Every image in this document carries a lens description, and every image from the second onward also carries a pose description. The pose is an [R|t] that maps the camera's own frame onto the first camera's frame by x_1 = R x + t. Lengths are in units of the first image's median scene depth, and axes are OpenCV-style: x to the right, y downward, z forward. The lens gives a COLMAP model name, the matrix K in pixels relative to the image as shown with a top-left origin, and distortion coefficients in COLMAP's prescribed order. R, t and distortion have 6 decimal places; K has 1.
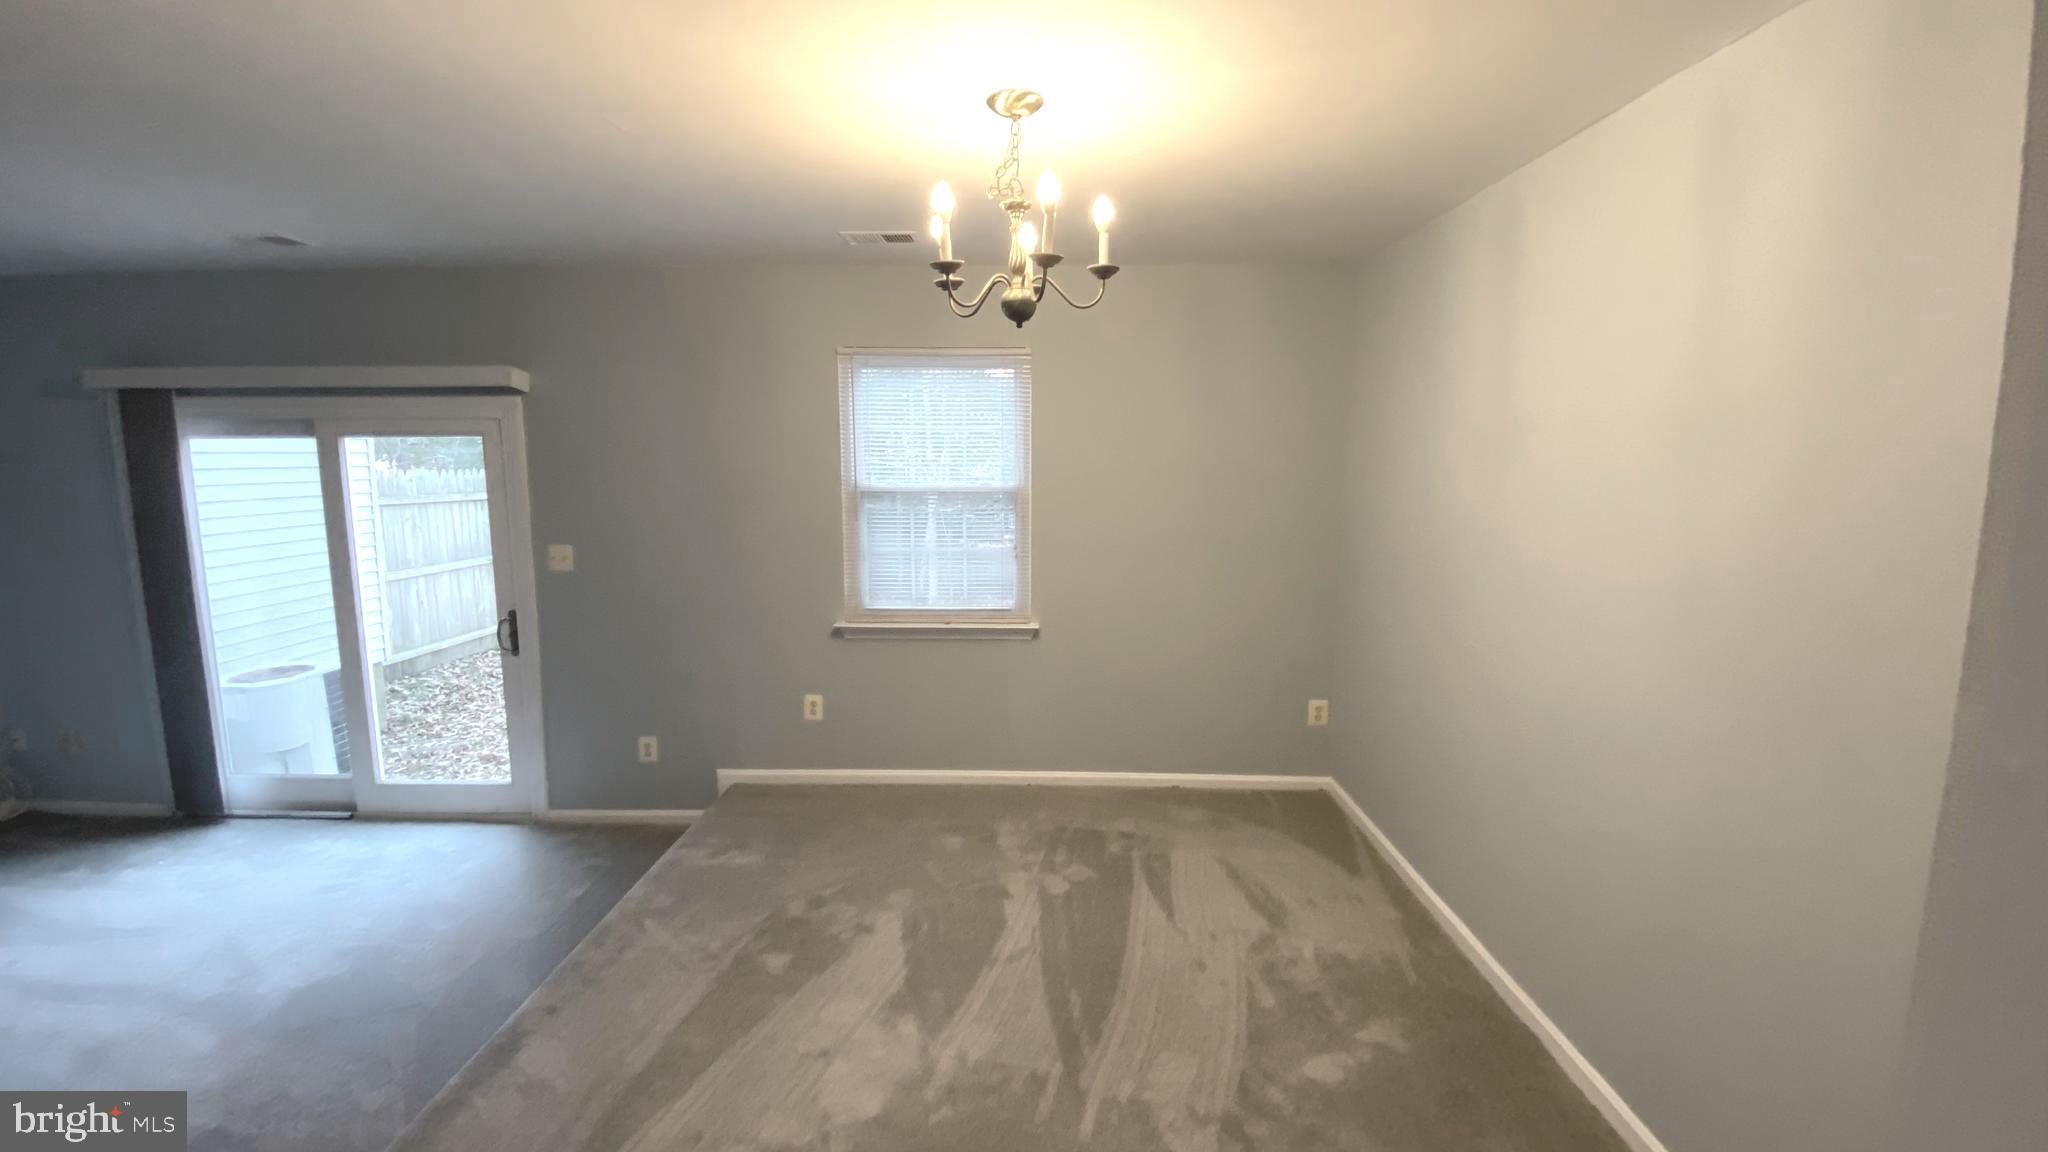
lens RADIAL K [[821.5, 0, 1074.3], [0, 821.5, 561.9], [0, 0, 1]] dist [0.007072, -0.014547]
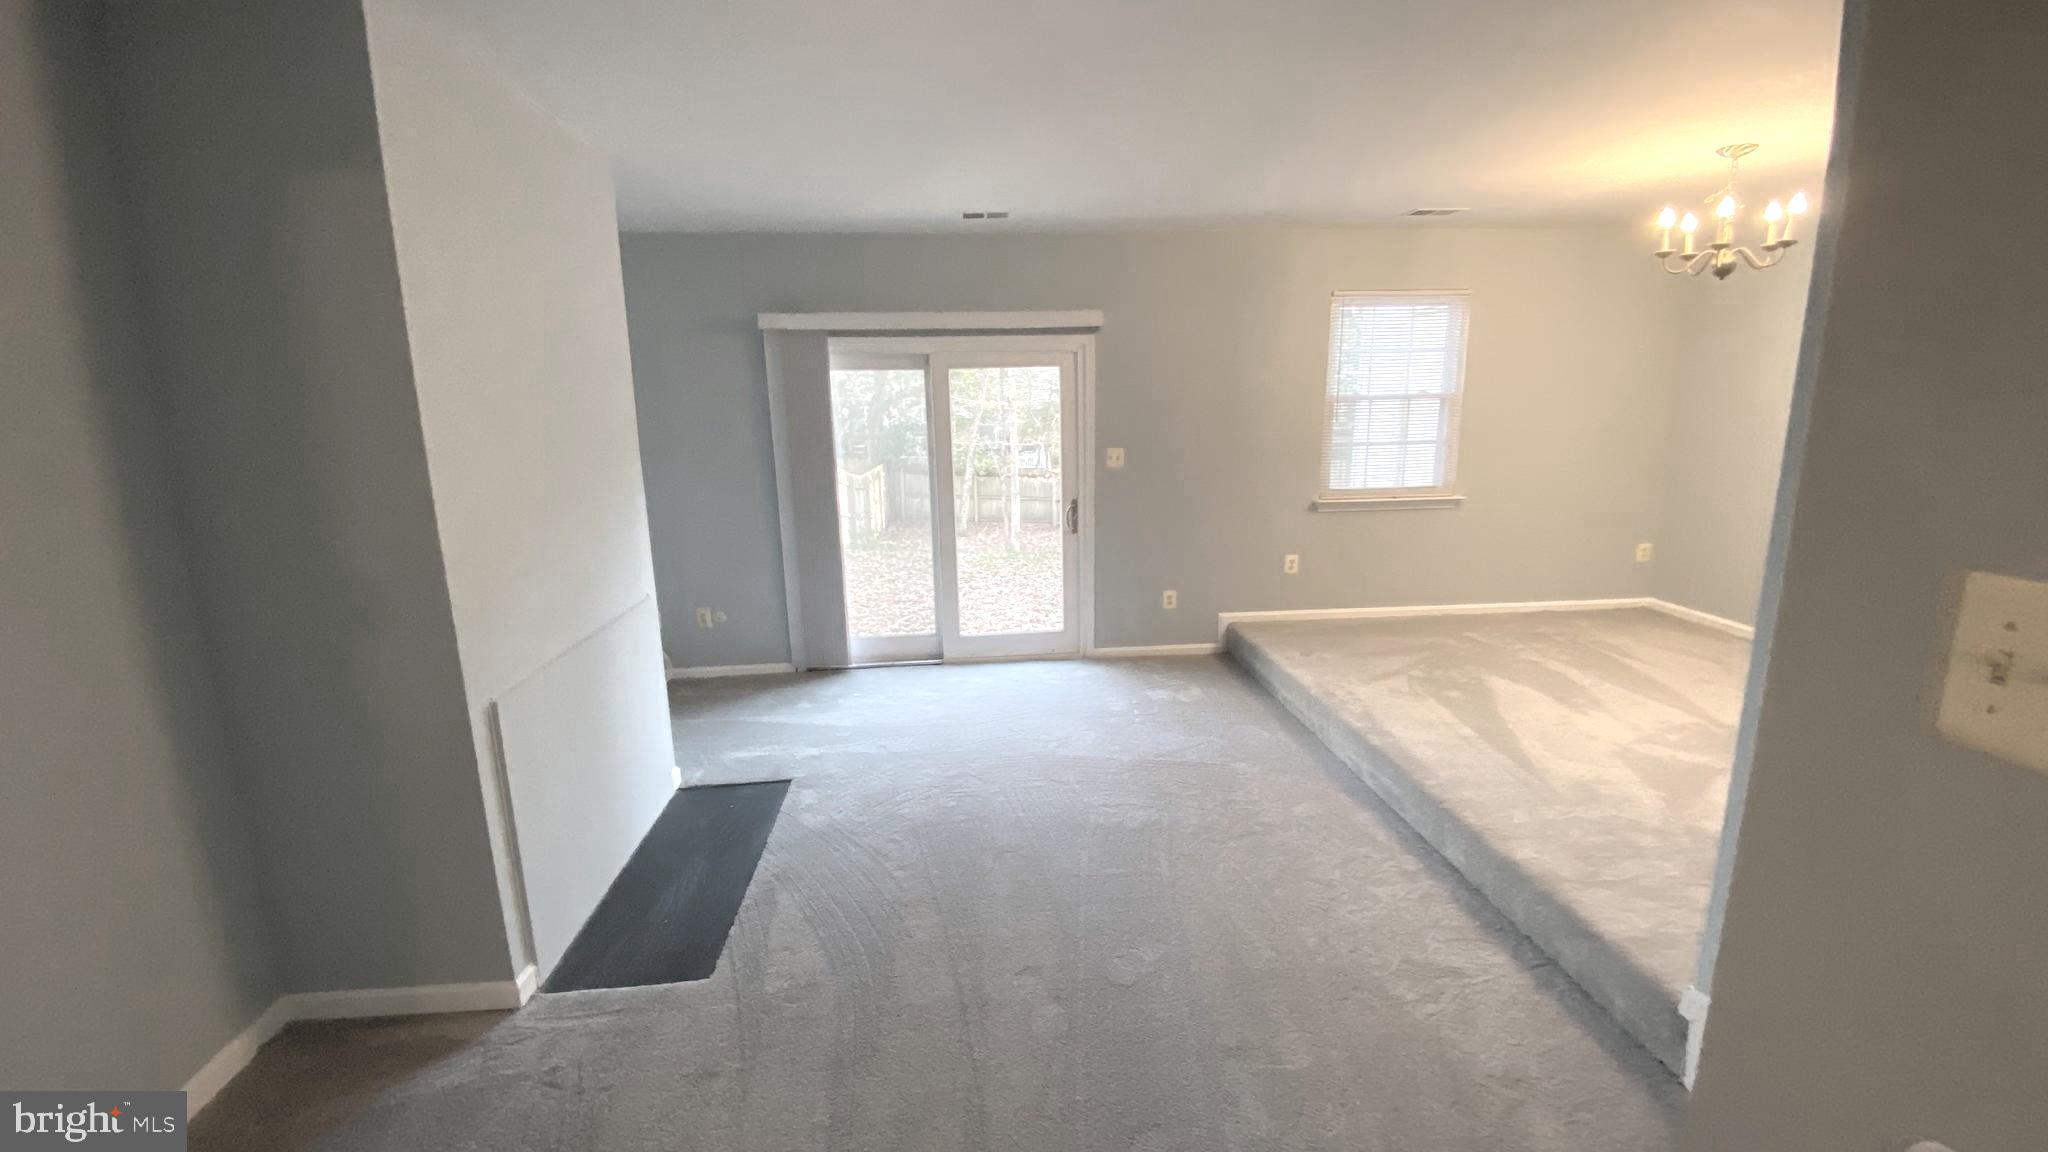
lens RADIAL K [[821.5, 0, 1022.9], [0, 821.5, 576.9], [0, 0, 1]] dist [0.007072, -0.014547]
pose [[0.996921, -0.040512, 0.067132, -0.865454], [0.034317, 0.995260, 0.090994, 0.060368], [-0.070500, -0.088410, 0.993586, -0.326345]]
